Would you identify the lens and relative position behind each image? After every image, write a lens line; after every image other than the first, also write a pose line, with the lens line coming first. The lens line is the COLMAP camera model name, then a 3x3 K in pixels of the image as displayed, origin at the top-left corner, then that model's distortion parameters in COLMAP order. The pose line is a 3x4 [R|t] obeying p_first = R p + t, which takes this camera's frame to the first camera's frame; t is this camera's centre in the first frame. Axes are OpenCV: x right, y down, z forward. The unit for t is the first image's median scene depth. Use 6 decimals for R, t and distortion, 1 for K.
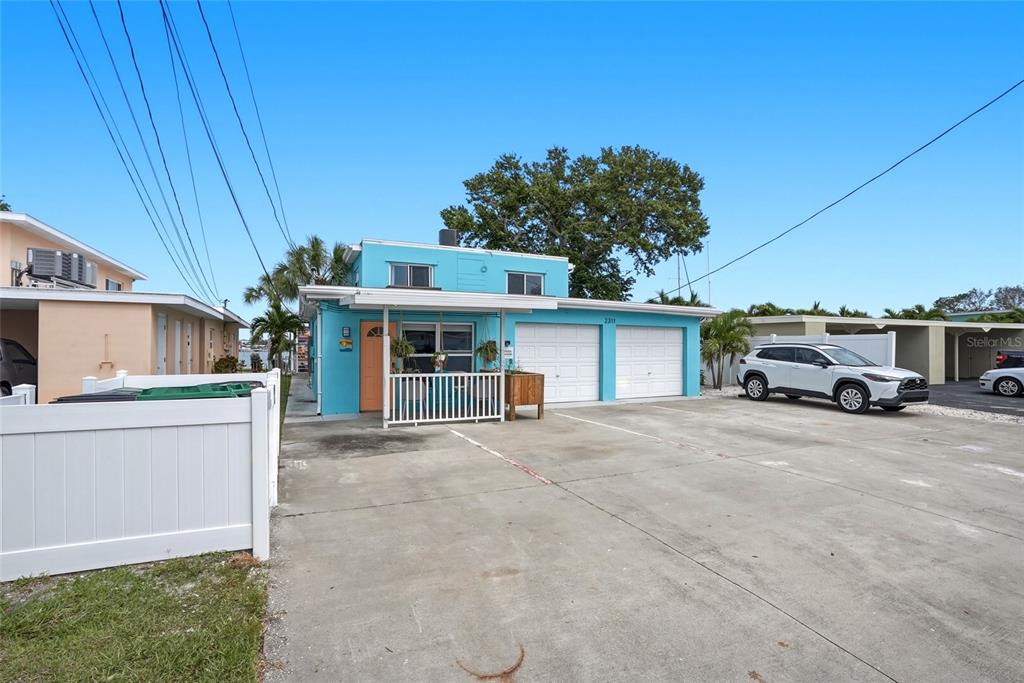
lens RADIAL K [[481.7, 0, 510.5], [0, 481.7, 354.2], [0, 0, 1]] dist [-0.060756, 0.022981]
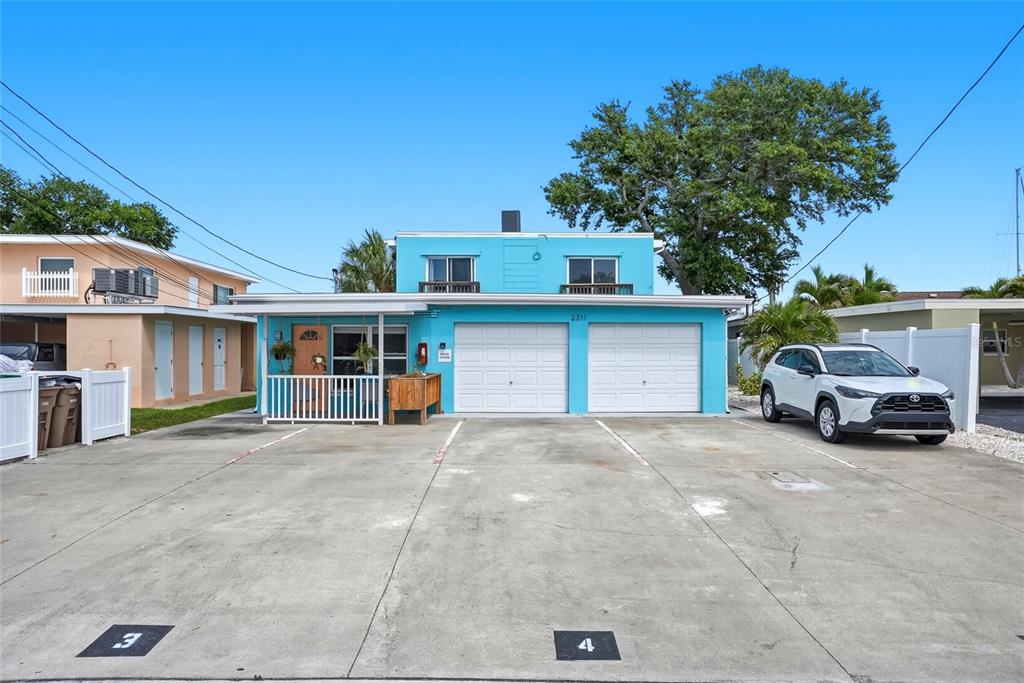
lens RADIAL K [[649.1, 0, 509.8], [0, 649.1, 363.4], [0, 0, 1]] dist [-0.004445, 0.000496]
pose [[0.906462, 0.006587, -0.422236, 0.748599], [-0.003479, 0.999961, 0.008130, 0.001291], [0.422273, -0.005900, 0.906449, -0.091590]]
